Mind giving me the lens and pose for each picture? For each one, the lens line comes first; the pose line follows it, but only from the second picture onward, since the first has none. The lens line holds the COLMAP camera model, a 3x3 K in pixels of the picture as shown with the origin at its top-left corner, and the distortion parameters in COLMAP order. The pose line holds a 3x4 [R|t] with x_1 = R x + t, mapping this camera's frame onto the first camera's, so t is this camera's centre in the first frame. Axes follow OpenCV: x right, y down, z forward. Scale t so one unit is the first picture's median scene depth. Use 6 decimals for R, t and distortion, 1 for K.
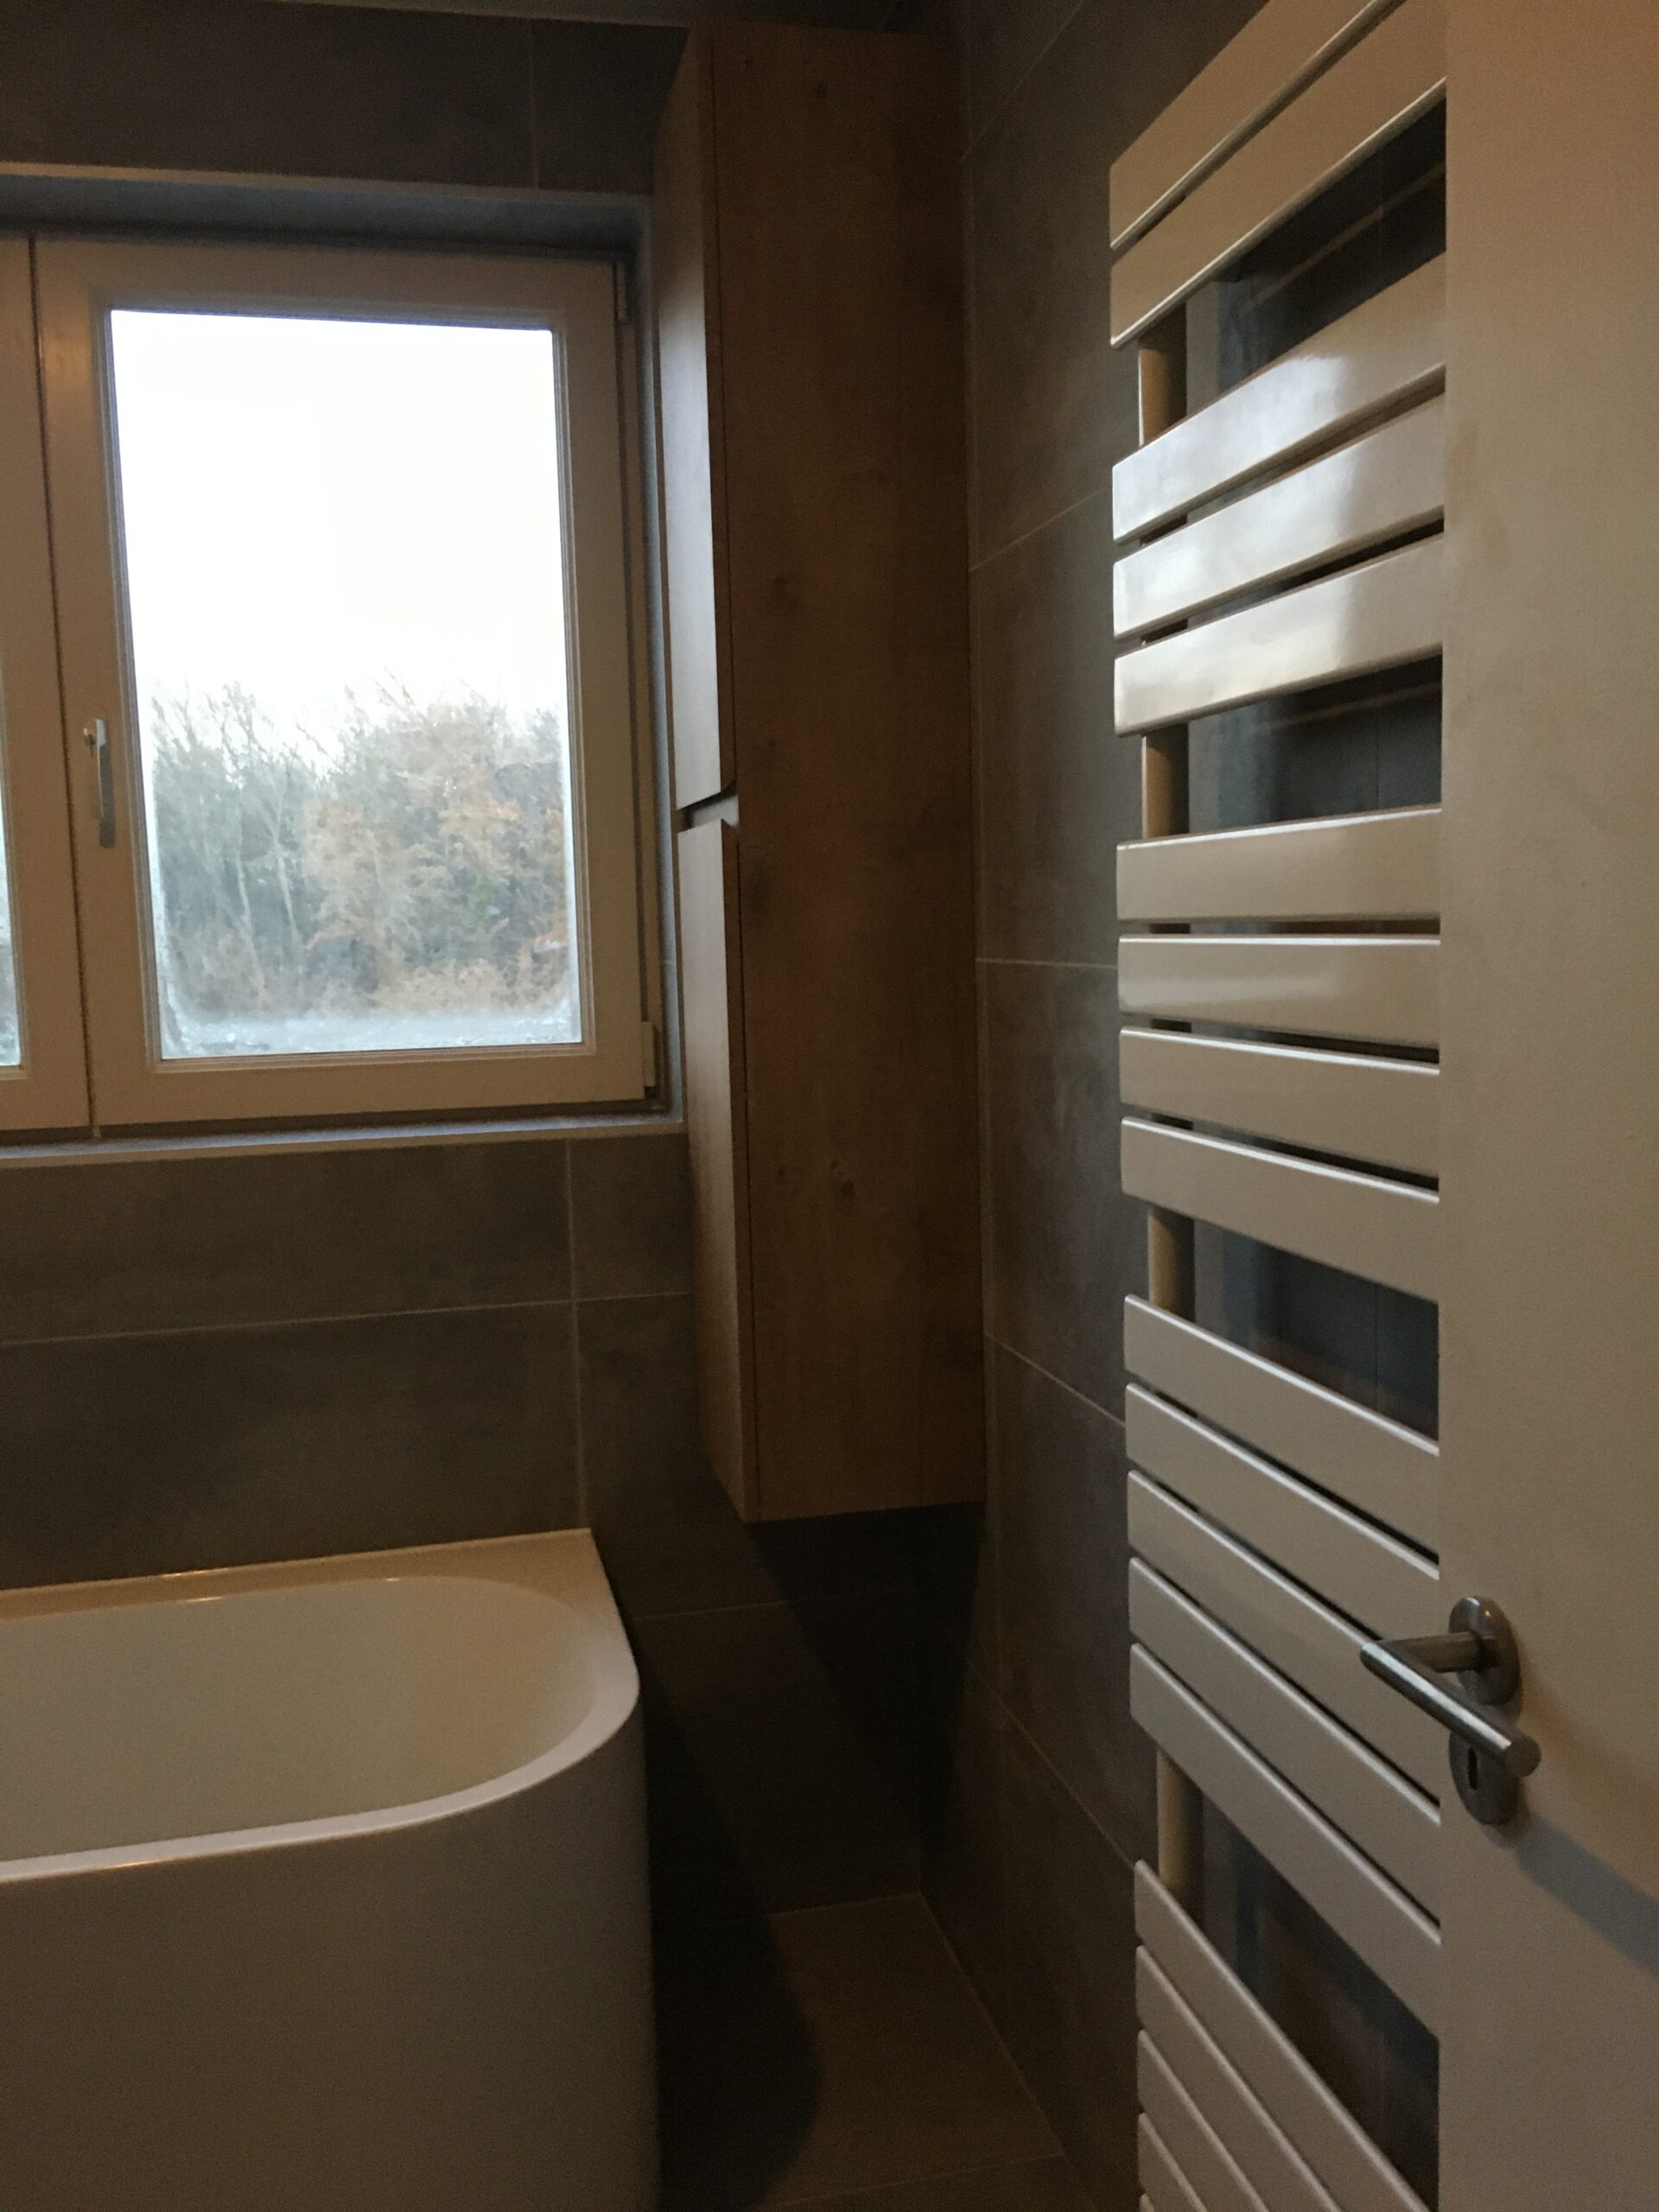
lens RADIAL K [[1908.4, 0, 829.5], [0, 1908.4, 1106.0], [0, 0, 1]] dist [0.098078, -0.139475]
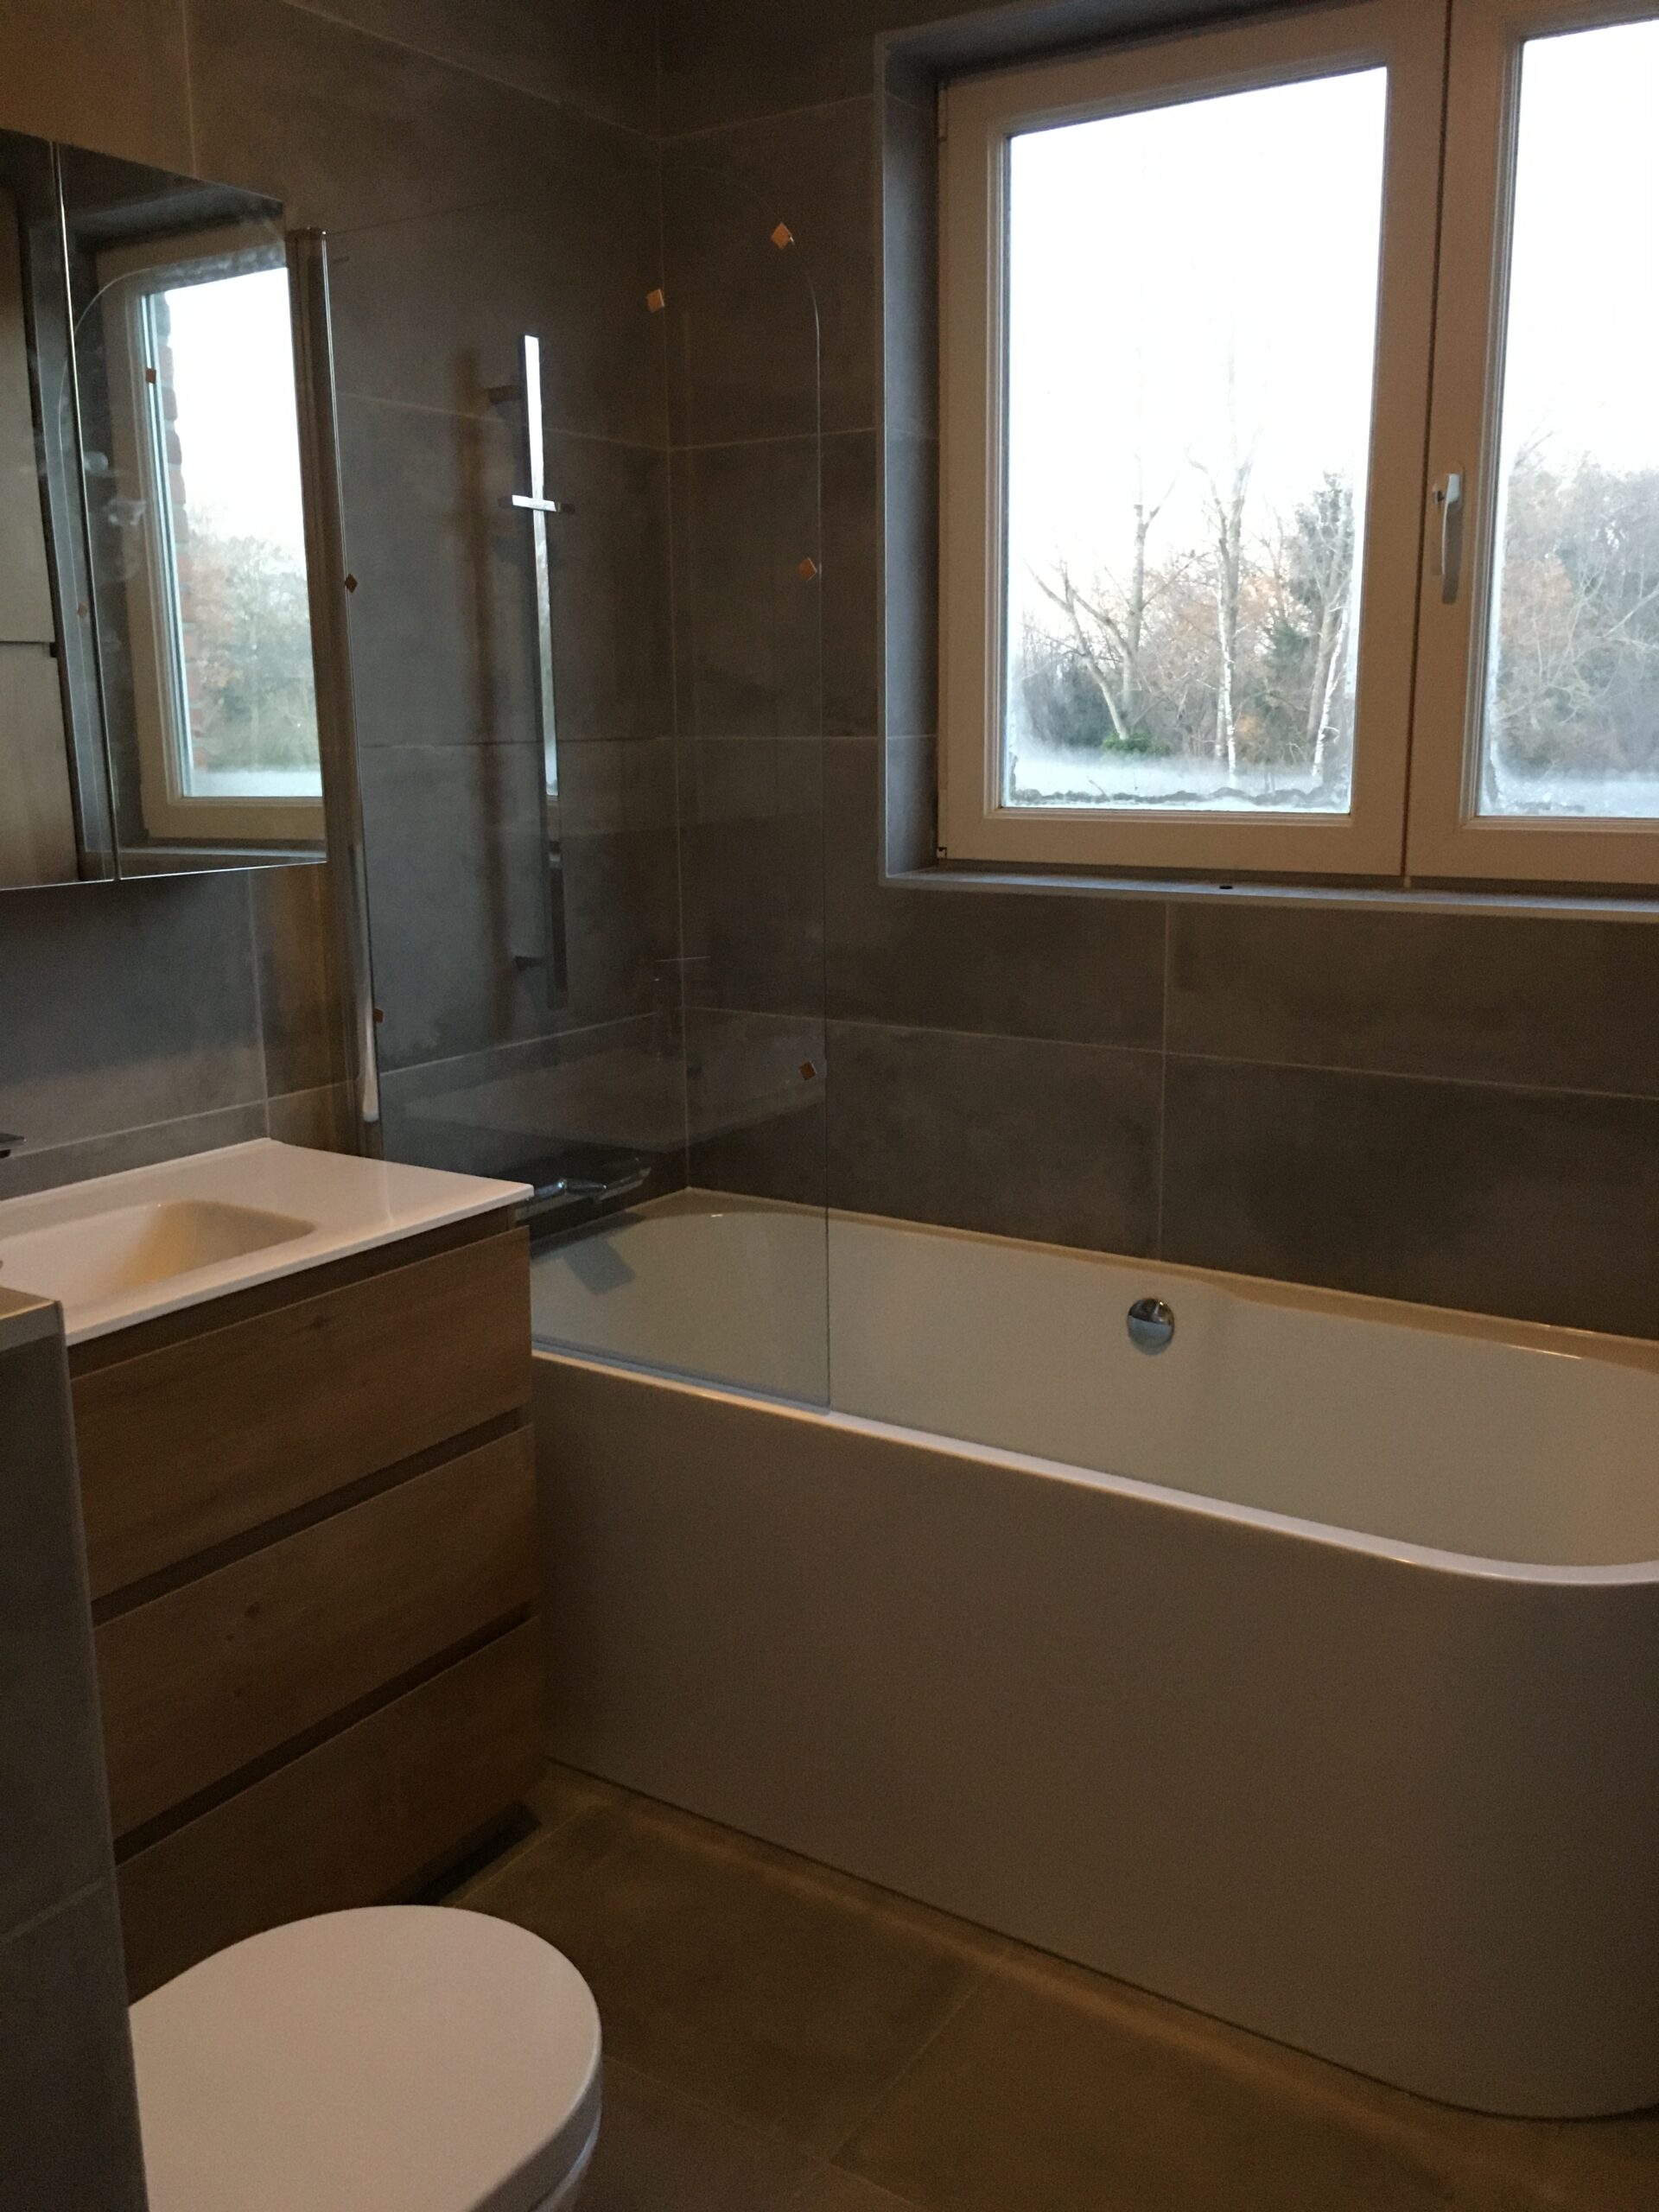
lens RADIAL K [[1908.4, 0, 829.5], [0, 1908.4, 1106.0], [0, 0, 1]] dist [0.098078, -0.139475]
pose [[0.693694, 0.169728, -0.699986, 0.157134], [-0.080080, 0.983988, 0.159231, -0.008083], [0.715804, -0.054403, 0.696179, 0.035160]]
